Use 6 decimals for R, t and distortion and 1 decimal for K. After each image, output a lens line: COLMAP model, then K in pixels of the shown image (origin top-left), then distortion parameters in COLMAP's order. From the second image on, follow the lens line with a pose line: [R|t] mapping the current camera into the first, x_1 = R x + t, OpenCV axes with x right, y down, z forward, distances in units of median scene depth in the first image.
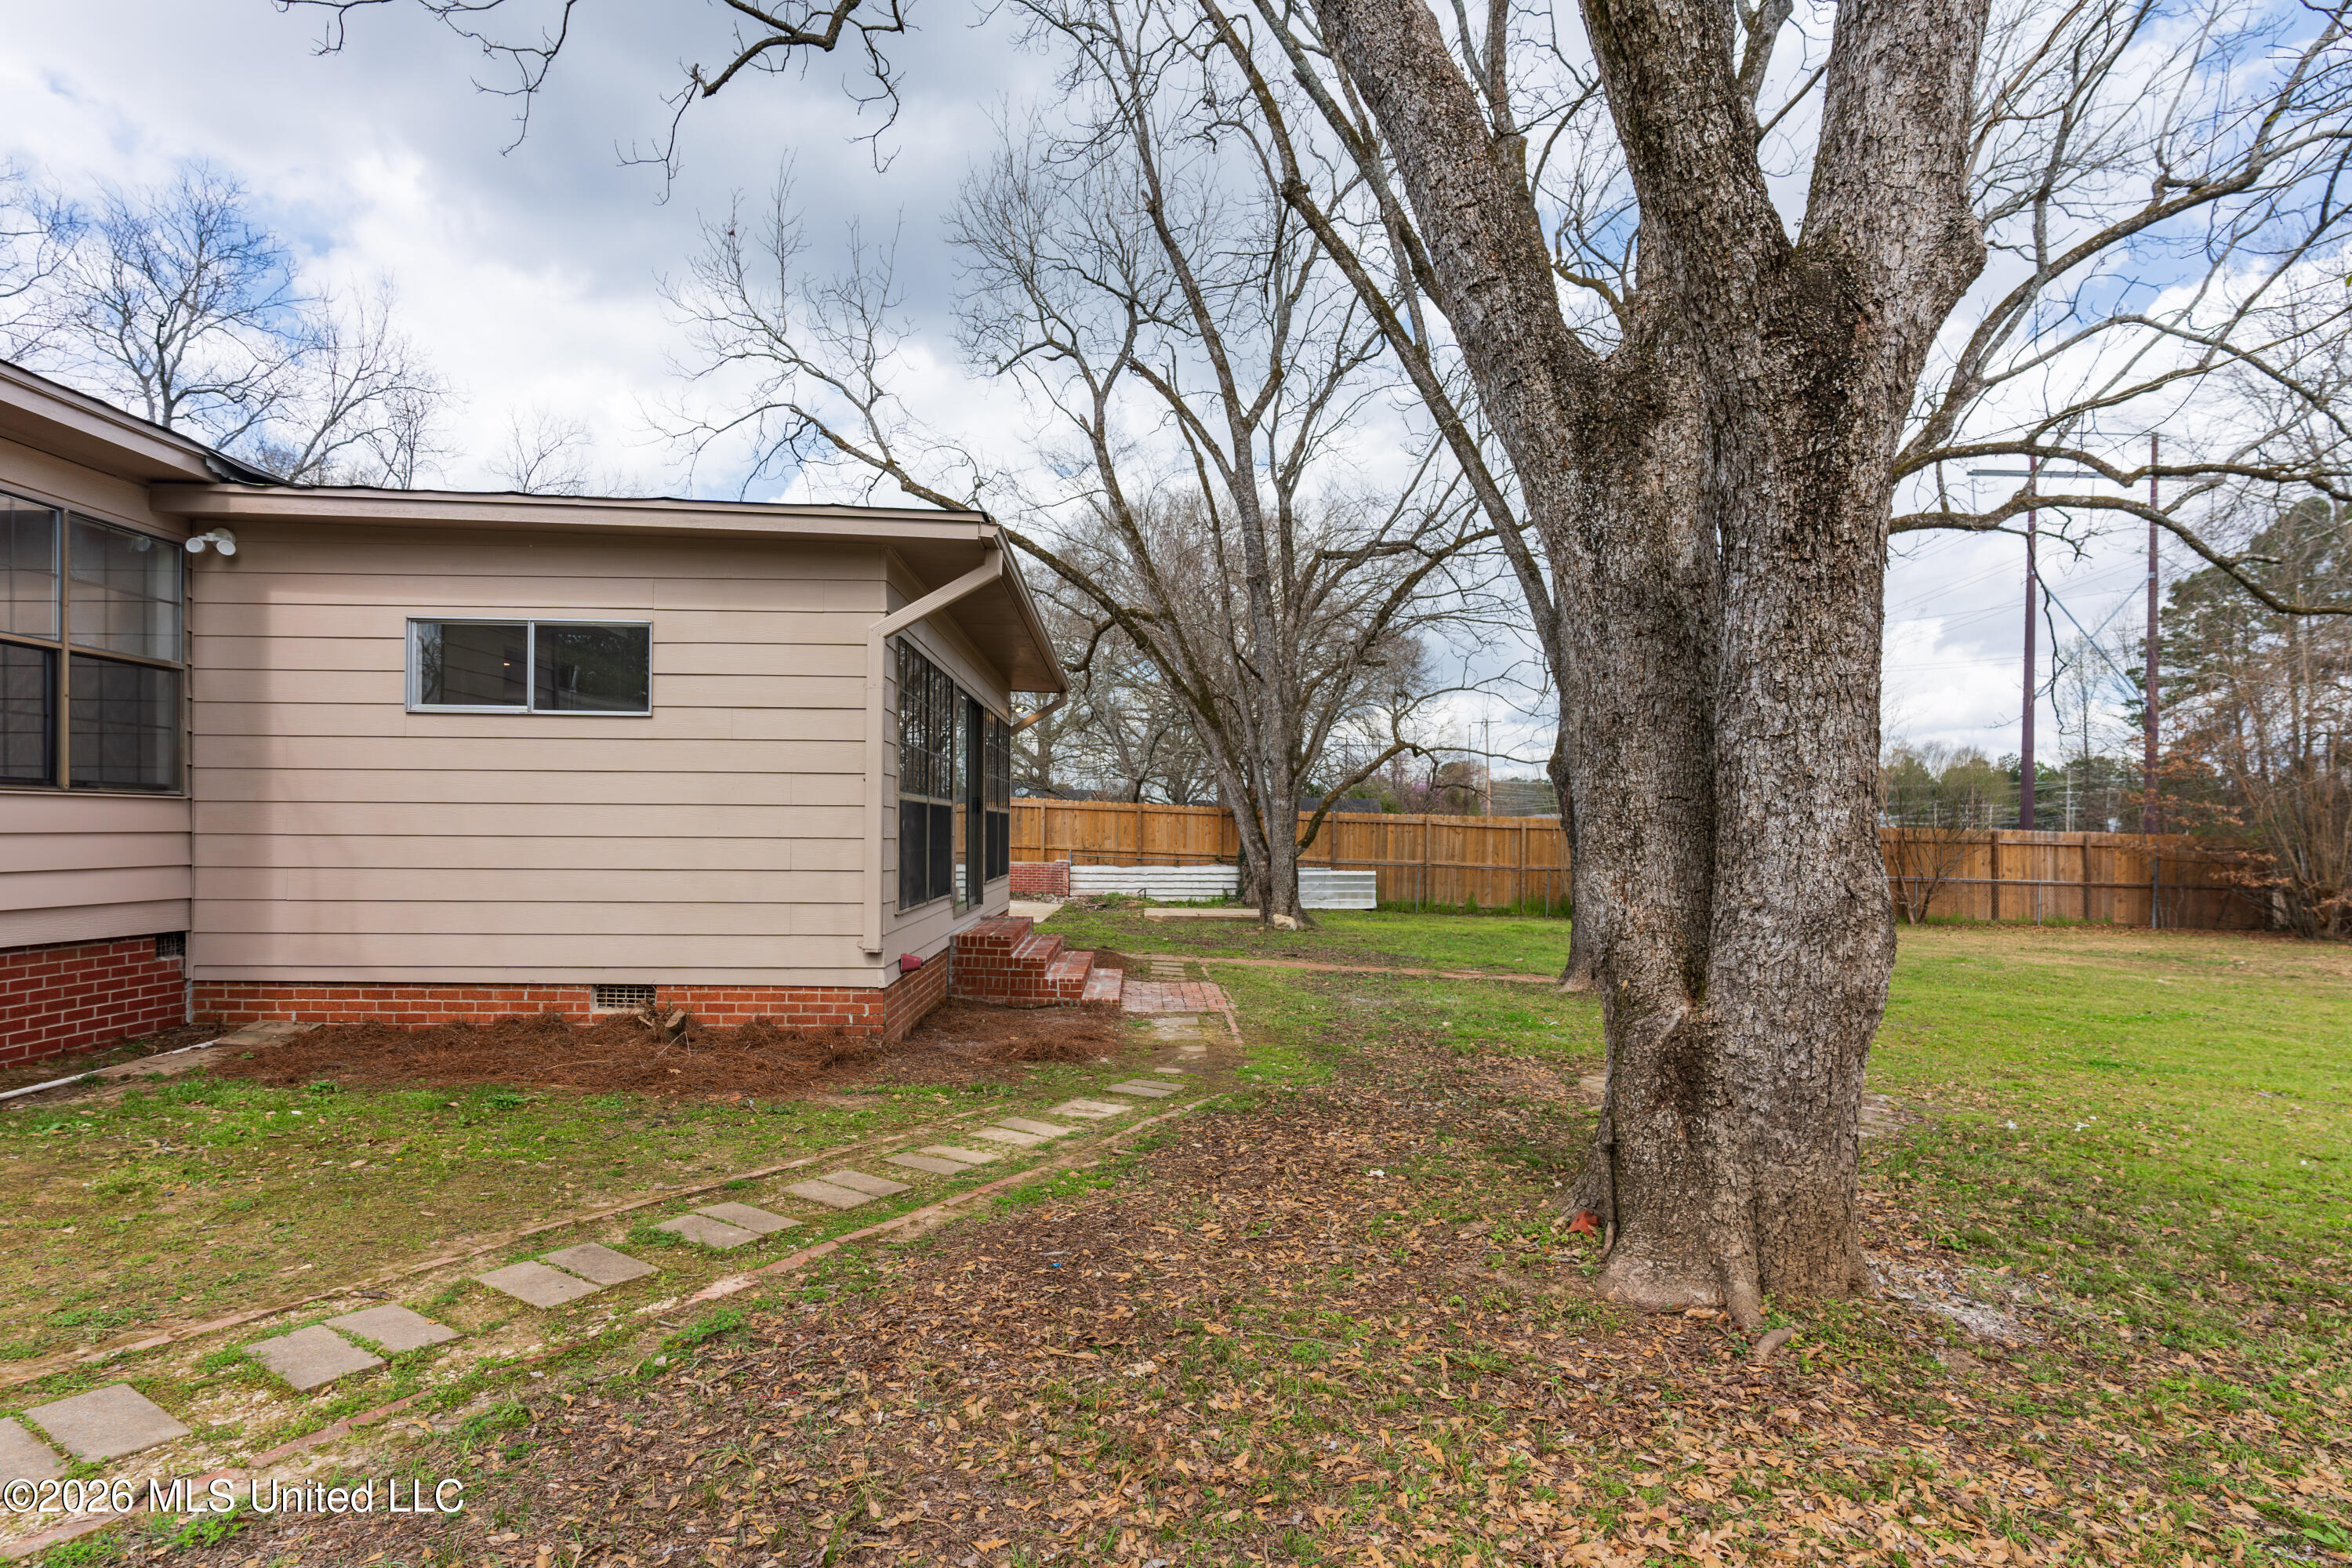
lens RADIAL K [[1141.1, 0, 1187.5], [0, 1141.1, 828.1], [0, 0, 1]] dist [0.001239, 0.001320]
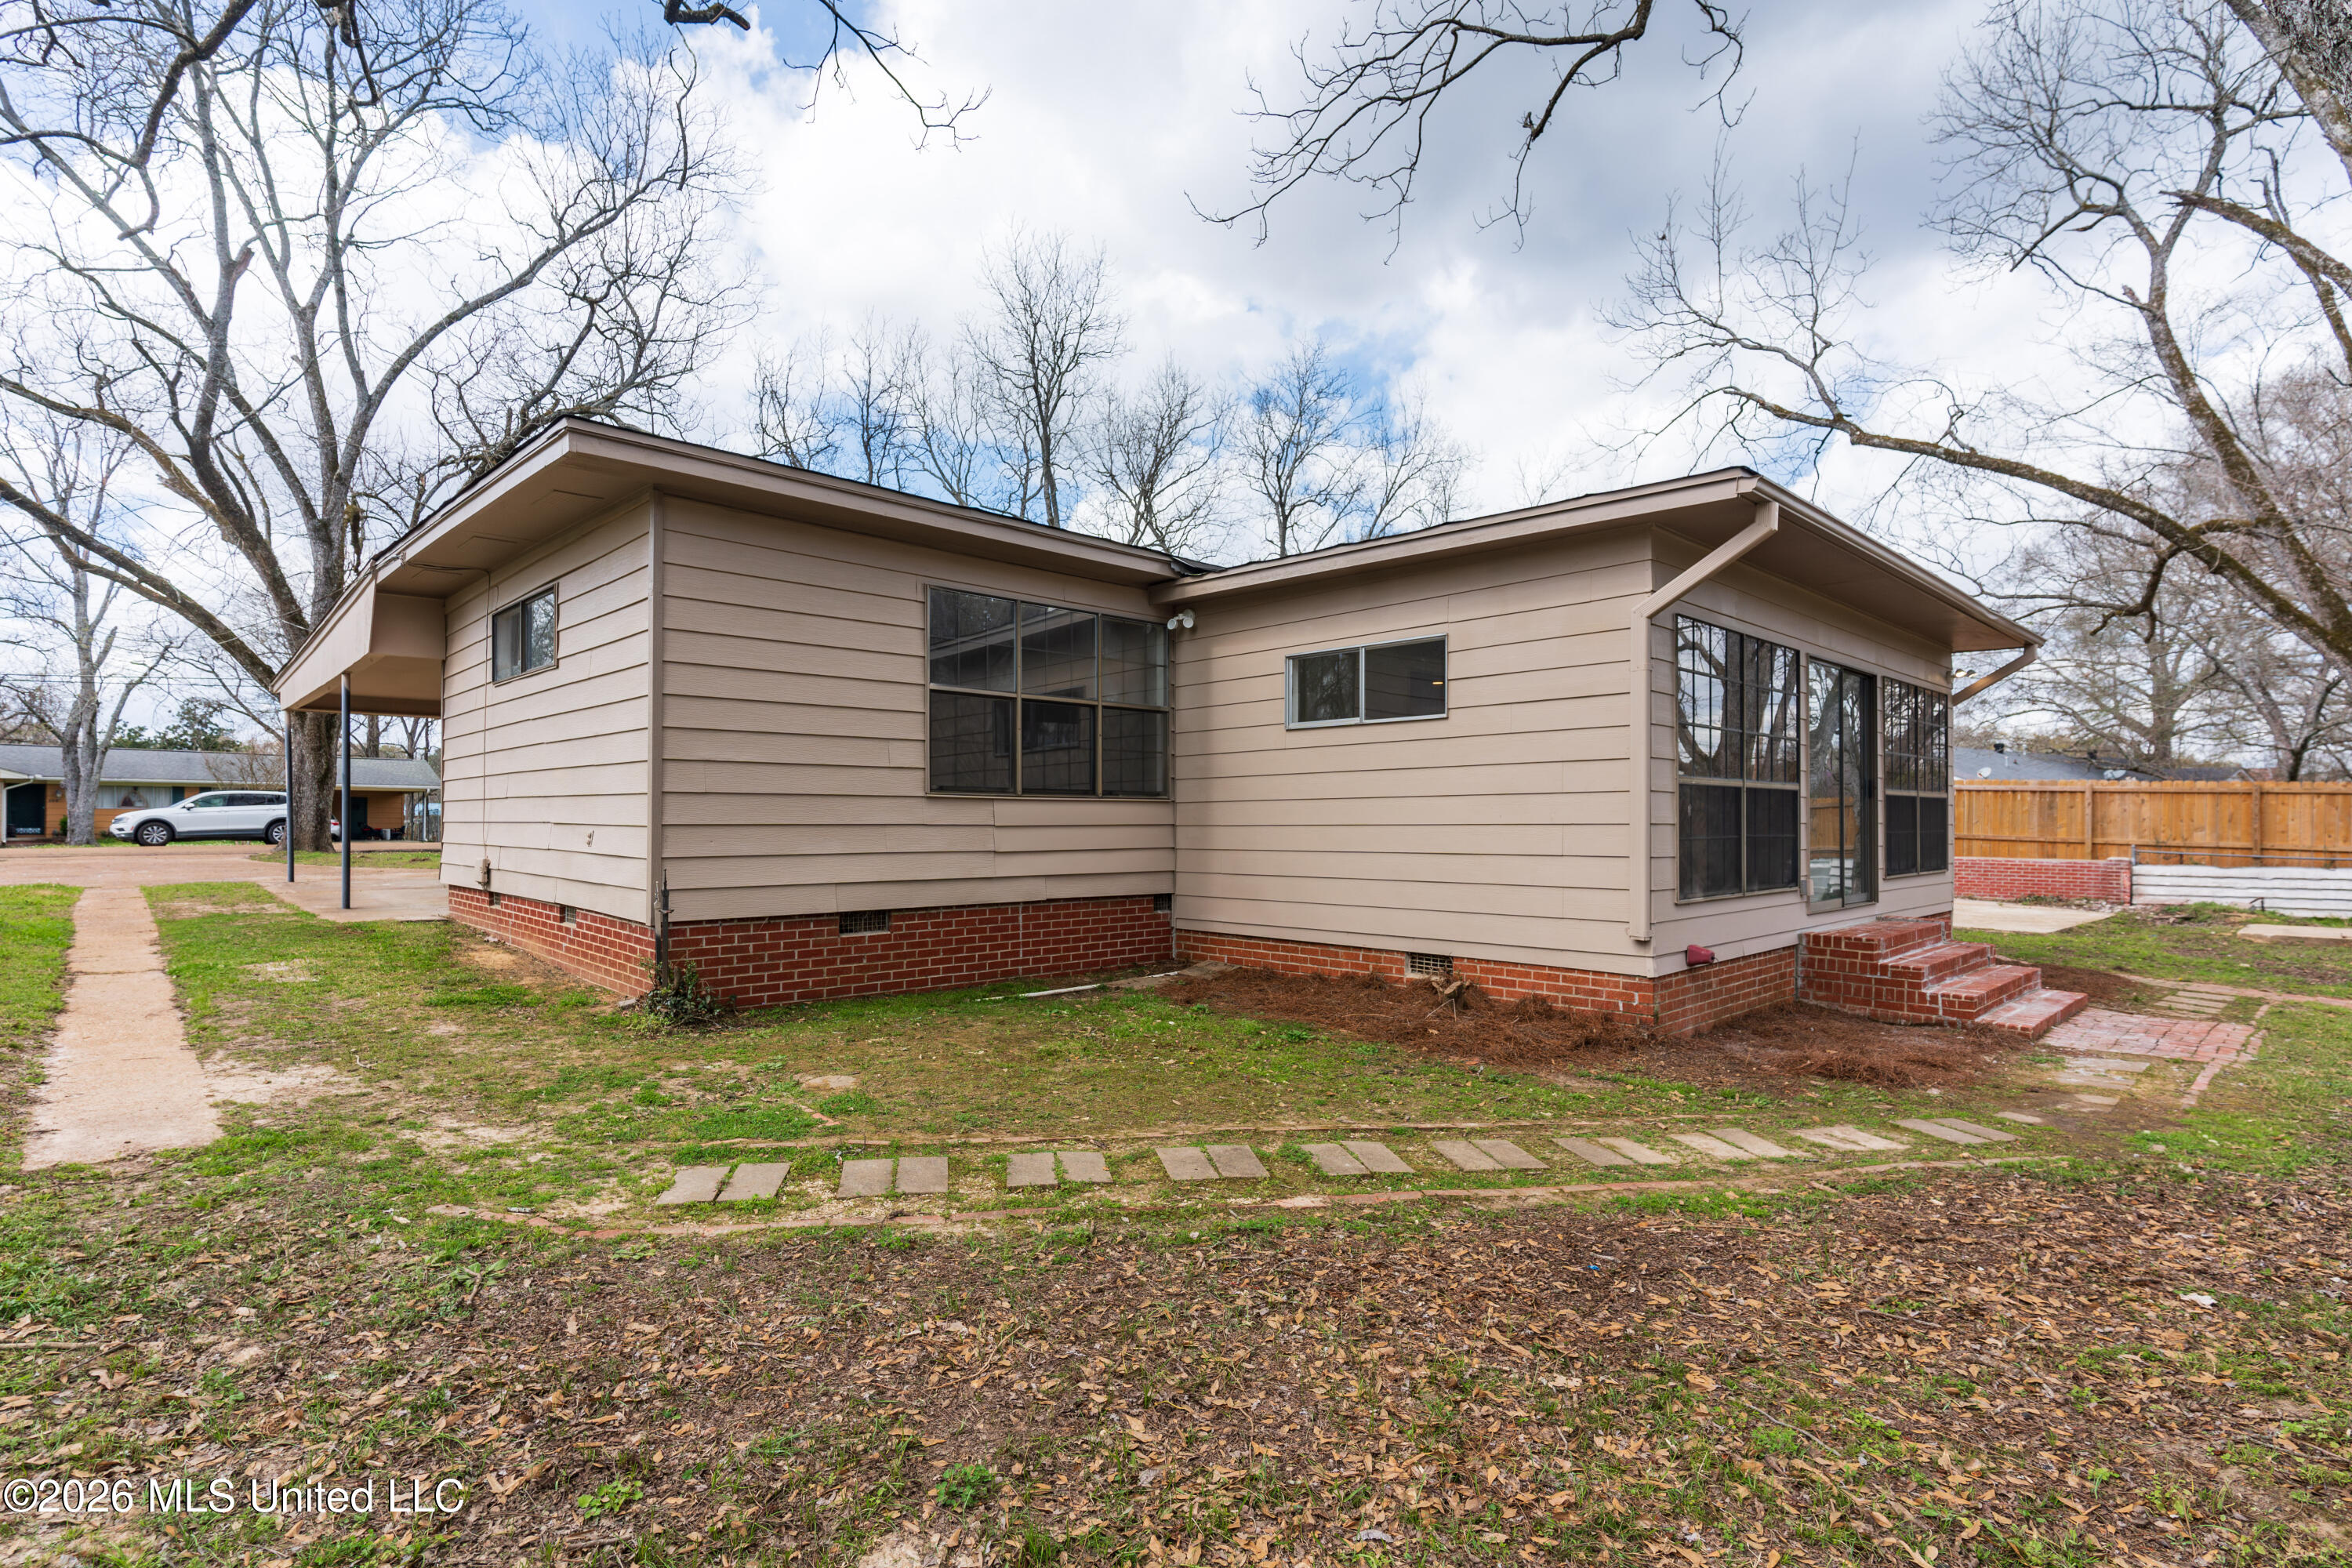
lens RADIAL K [[1141.1, 0, 1233.8], [0, 1141.1, 814.0], [0, 0, 1]] dist [0.001239, 0.001320]
pose [[0.679146, -0.017293, -0.733800, 0.229438], [0.010344, 0.999849, -0.013989, 0.011587], [0.733931, 0.001910, 0.679222, 0.085921]]
